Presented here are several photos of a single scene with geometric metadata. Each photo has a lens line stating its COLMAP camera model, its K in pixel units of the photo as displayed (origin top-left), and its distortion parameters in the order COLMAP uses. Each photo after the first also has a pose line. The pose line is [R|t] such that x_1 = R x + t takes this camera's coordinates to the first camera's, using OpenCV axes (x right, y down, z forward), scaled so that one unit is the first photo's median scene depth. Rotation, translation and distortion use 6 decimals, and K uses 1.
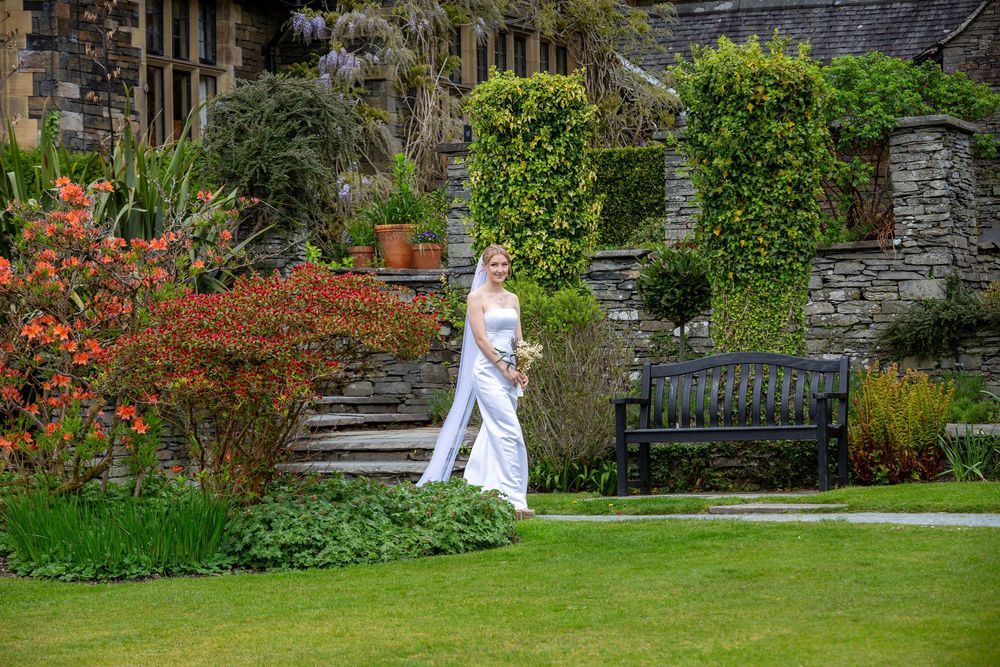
lens RADIAL K [[3136.6, 0, 500.0], [0, 3136.6, 333.5], [0, 0, 1]] dist [0.003071, -0.045717]
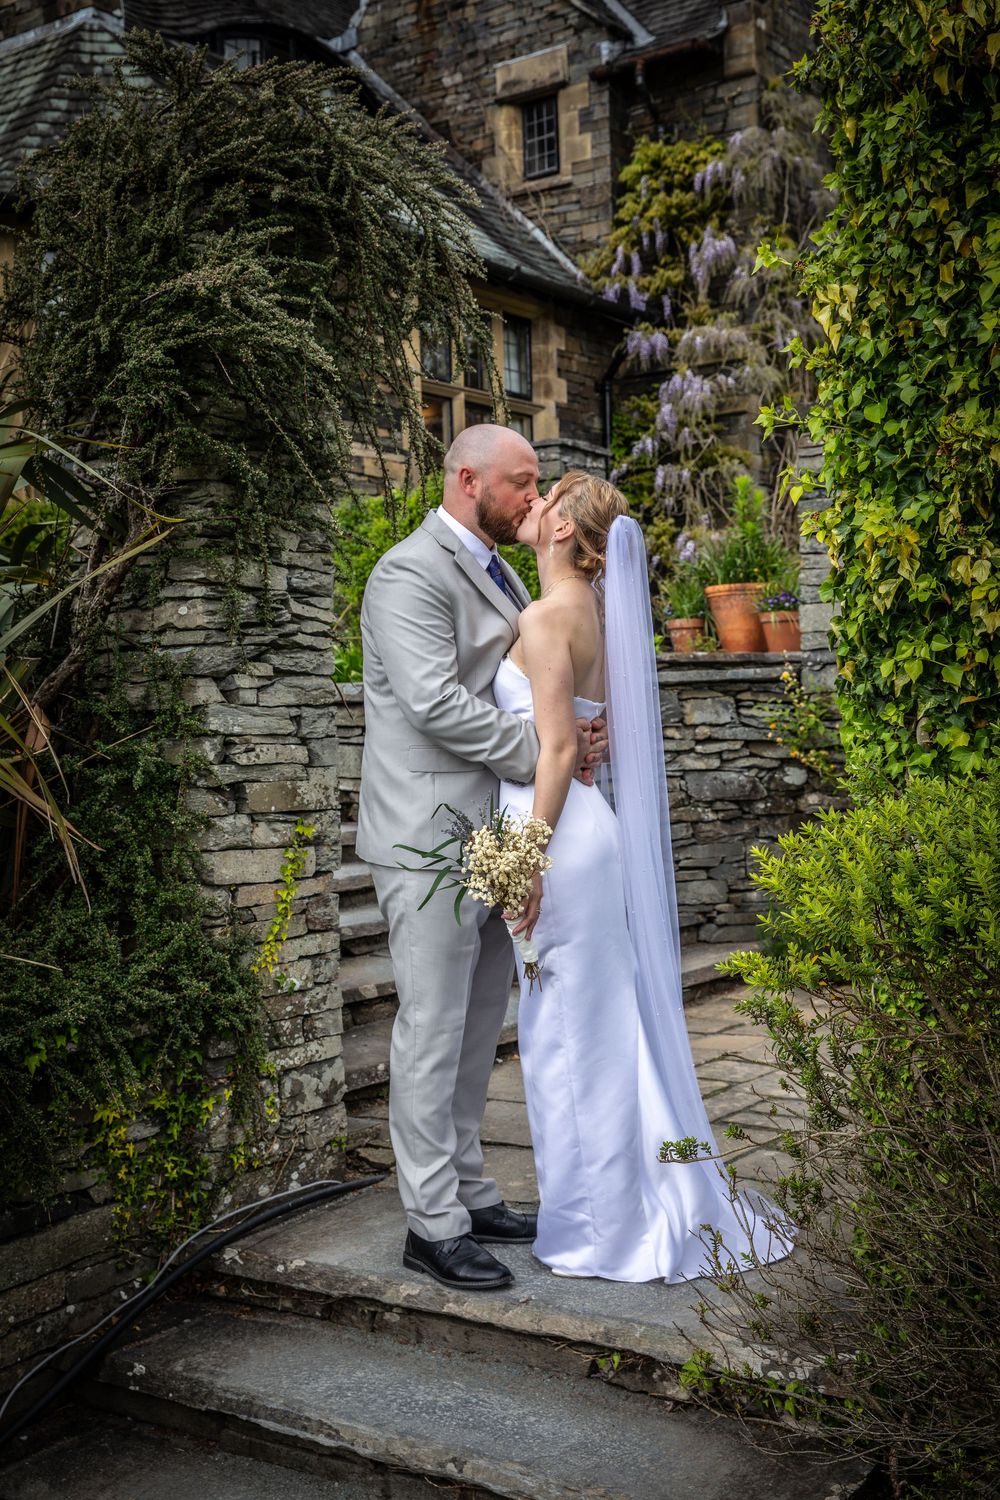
lens RADIAL K [[1799.5, 0, 500.0], [0, 1799.5, 750.0], [0, 0, 1]] dist [0.050496, 0.003417]
pose [[0.978032, -0.008897, -0.208263, -0.003495], [0.016808, 0.999202, 0.036246, -0.016672], [0.207775, -0.038951, 0.977401, 0.710099]]
